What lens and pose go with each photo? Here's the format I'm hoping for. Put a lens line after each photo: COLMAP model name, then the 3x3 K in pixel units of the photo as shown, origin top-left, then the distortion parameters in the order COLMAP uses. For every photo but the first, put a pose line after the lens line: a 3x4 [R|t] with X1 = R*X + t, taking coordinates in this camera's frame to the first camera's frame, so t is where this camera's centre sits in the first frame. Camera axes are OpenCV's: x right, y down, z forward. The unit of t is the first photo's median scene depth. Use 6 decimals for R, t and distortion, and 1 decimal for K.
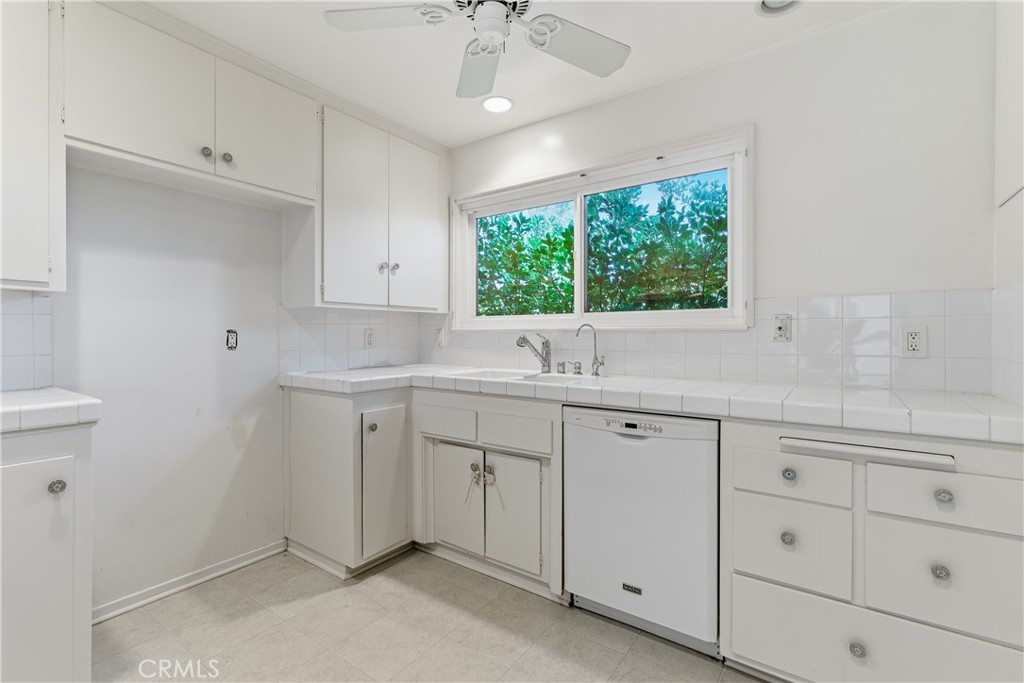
lens RADIAL K [[460.3, 0, 513.5], [0, 460.3, 341.2], [0, 0, 1]] dist [0.004316, 0.002259]
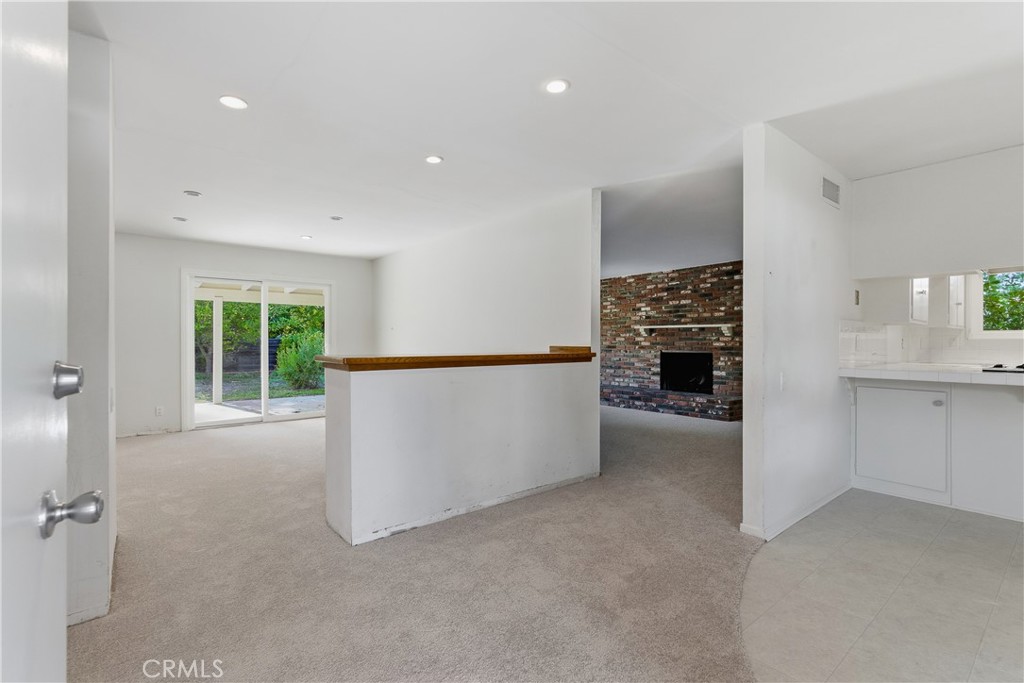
lens RADIAL K [[460.3, 0, 510.2], [0, 460.3, 343.5], [0, 0, 1]] dist [0.004316, 0.002259]
pose [[0.968356, 0.004832, -0.249527, -1.695478], [-0.008219, 0.999888, -0.012531, 0.035561], [0.249438, 0.014186, 0.968287, -1.348737]]
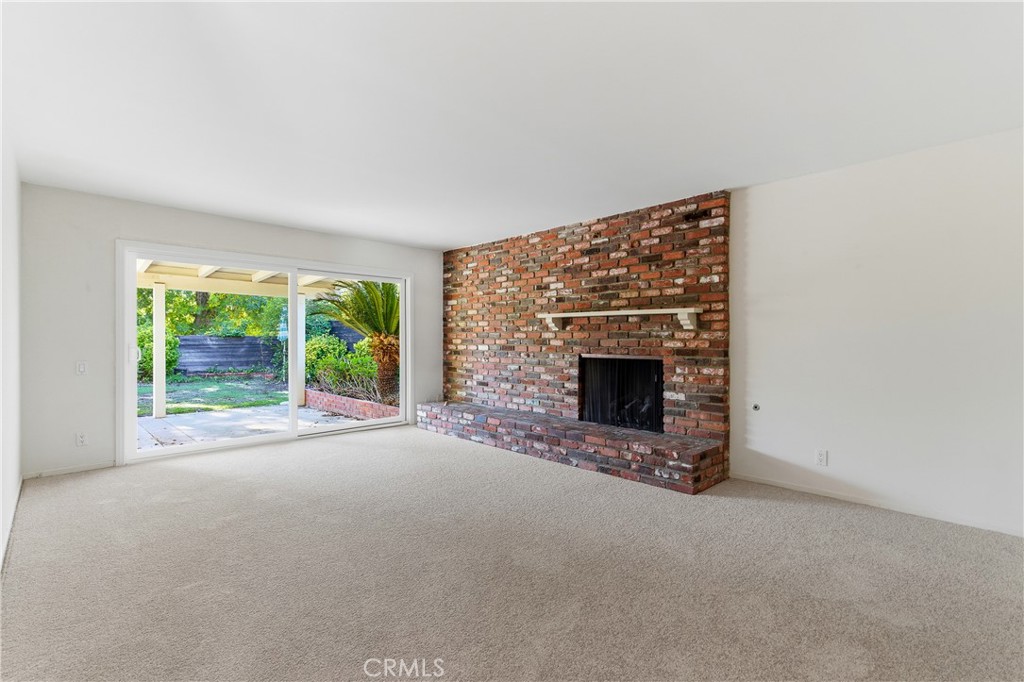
lens RADIAL K [[460.3, 0, 505.4], [0, 460.3, 340.3], [0, 0, 1]] dist [0.004316, 0.002259]
pose [[0.984256, 0.002314, -0.176734, -1.578846], [-0.004019, 0.999949, -0.009294, 0.017082], [0.176703, 0.009858, 0.984215, -0.686366]]
